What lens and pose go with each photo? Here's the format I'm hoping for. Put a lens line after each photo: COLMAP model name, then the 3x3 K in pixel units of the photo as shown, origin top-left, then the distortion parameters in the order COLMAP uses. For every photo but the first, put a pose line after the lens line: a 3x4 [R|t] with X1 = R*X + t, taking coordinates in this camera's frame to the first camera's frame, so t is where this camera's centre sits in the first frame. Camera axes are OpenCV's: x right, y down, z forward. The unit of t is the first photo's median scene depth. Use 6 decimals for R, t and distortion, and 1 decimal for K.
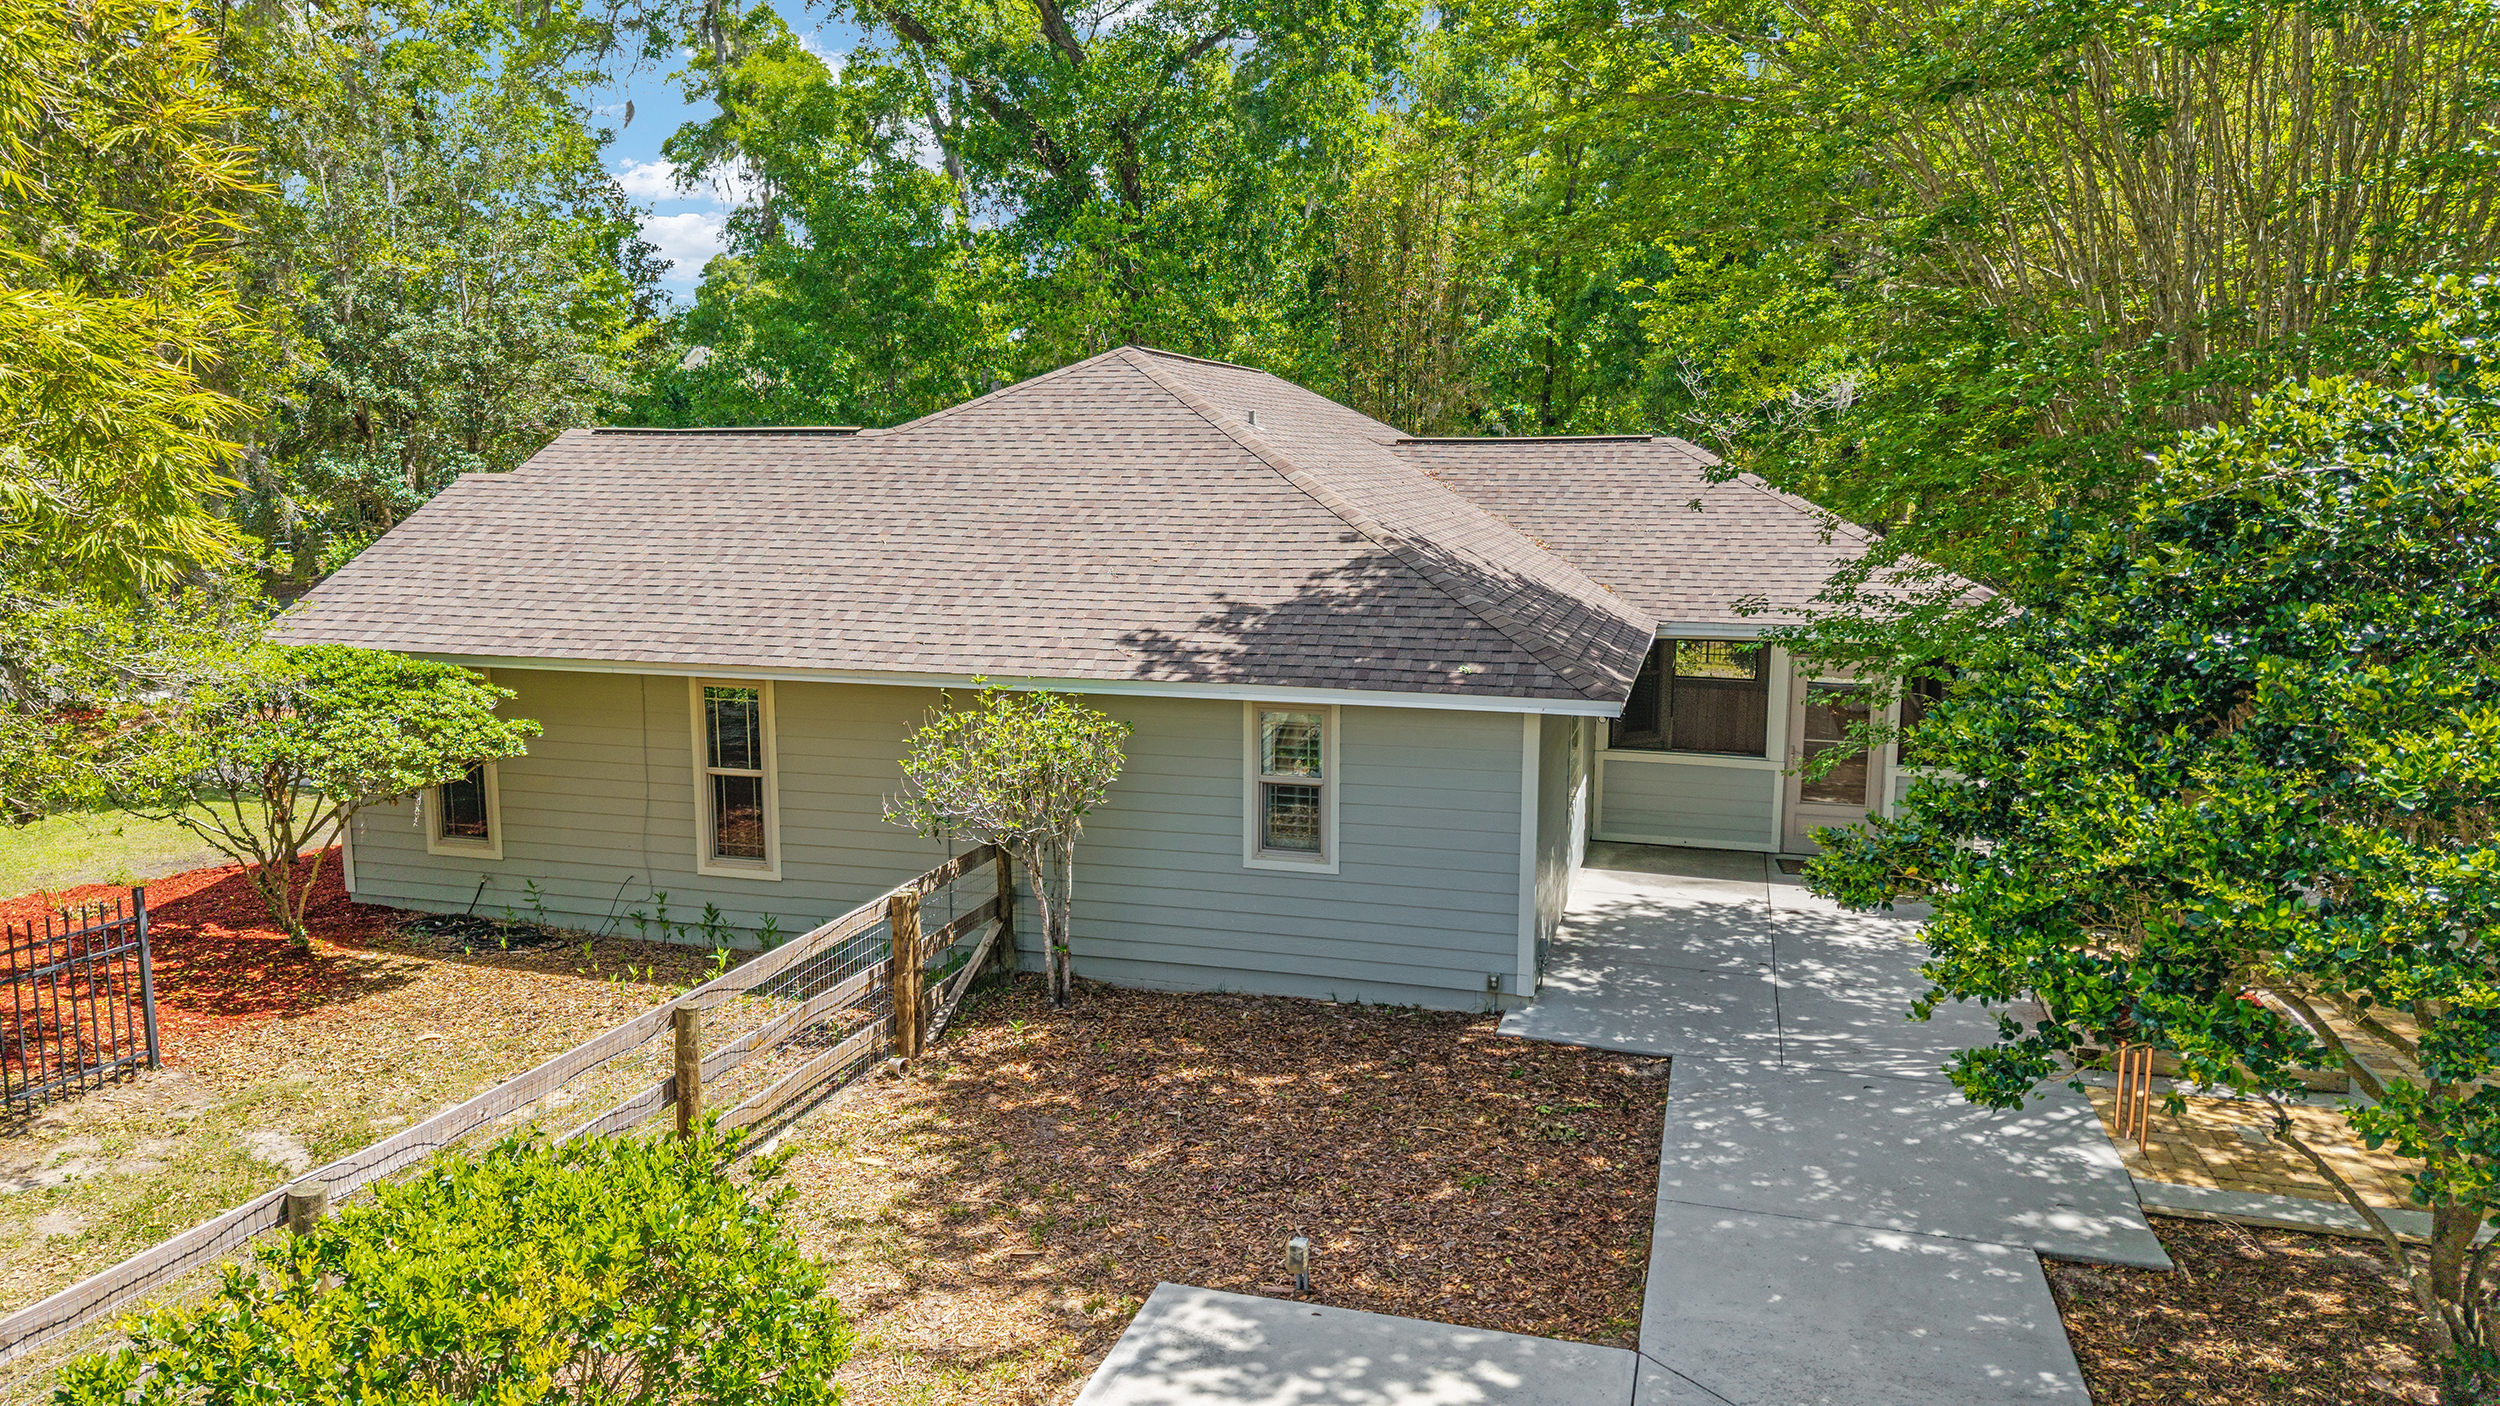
lens RADIAL K [[1675.3, 0, 1255.2], [0, 1675.3, 714.6], [0, 0, 1]] dist [0.026749, -0.028446]
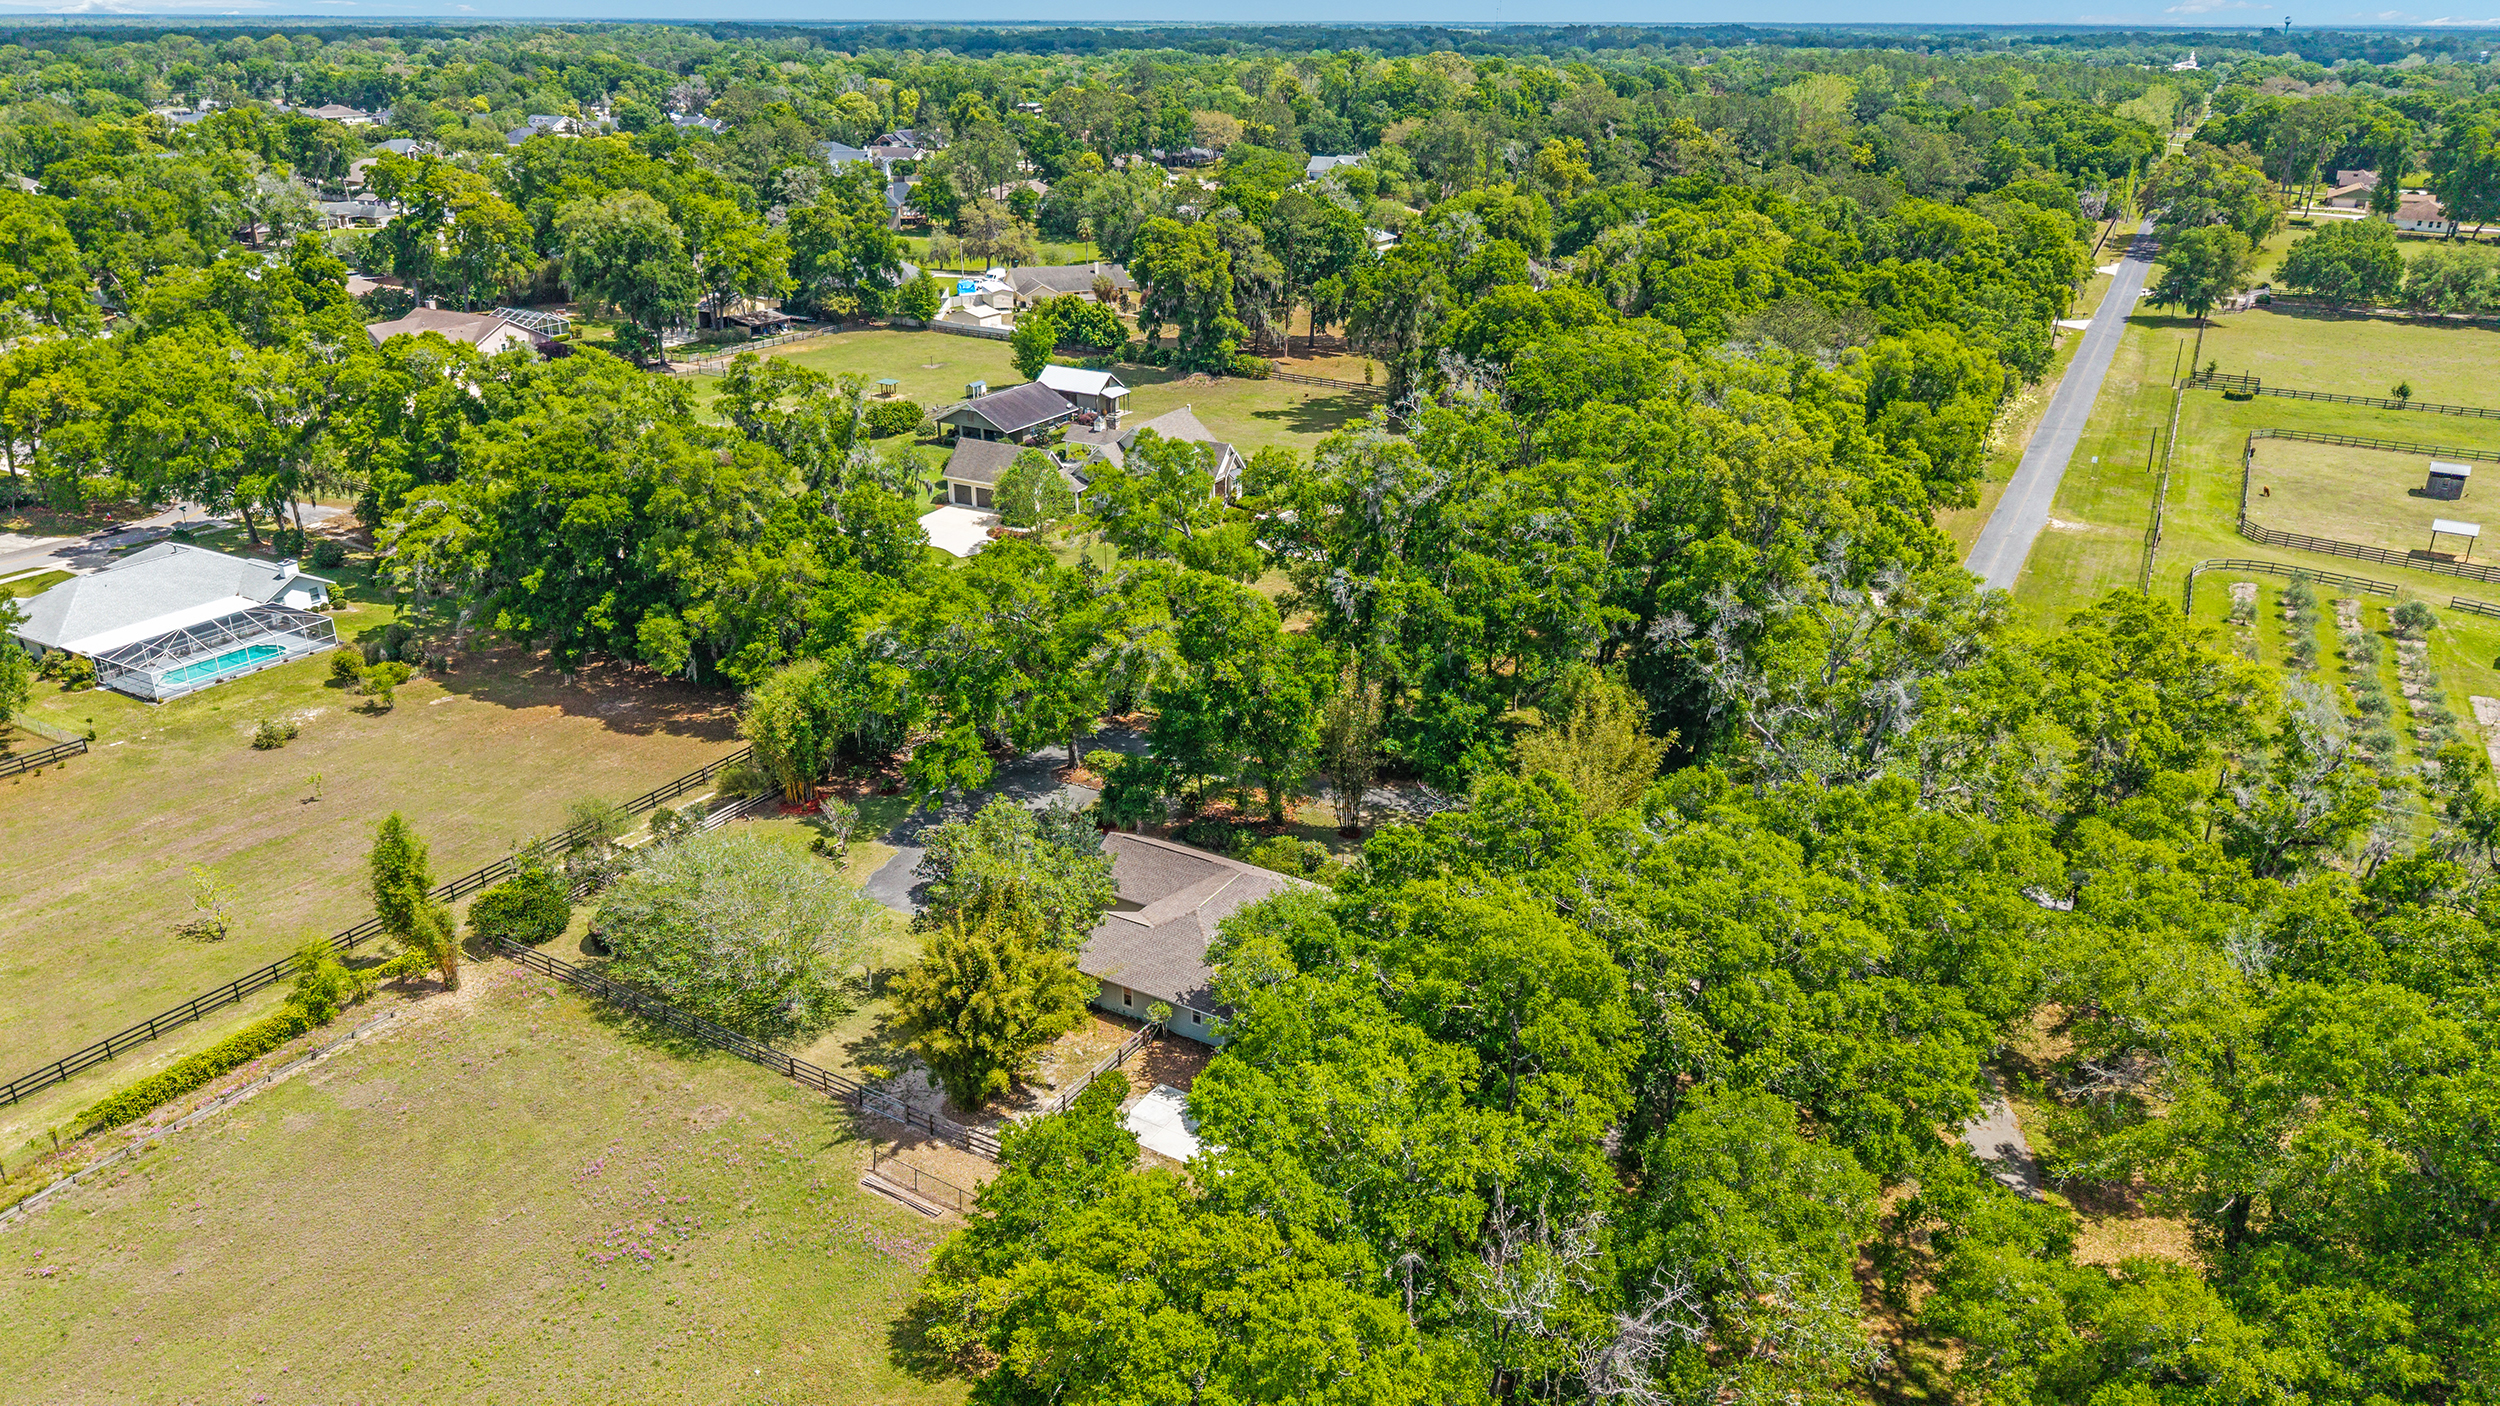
lens RADIAL K [[1675.3, 0, 1251.9], [0, 1675.3, 708.6], [0, 0, 1]] dist [0.026749, -0.028446]
pose [[0.968520, 0.100649, -0.227683, 1.985046], [-0.045079, 0.970409, 0.237221, -3.350278], [0.244822, -0.219490, 0.944397, -6.221788]]
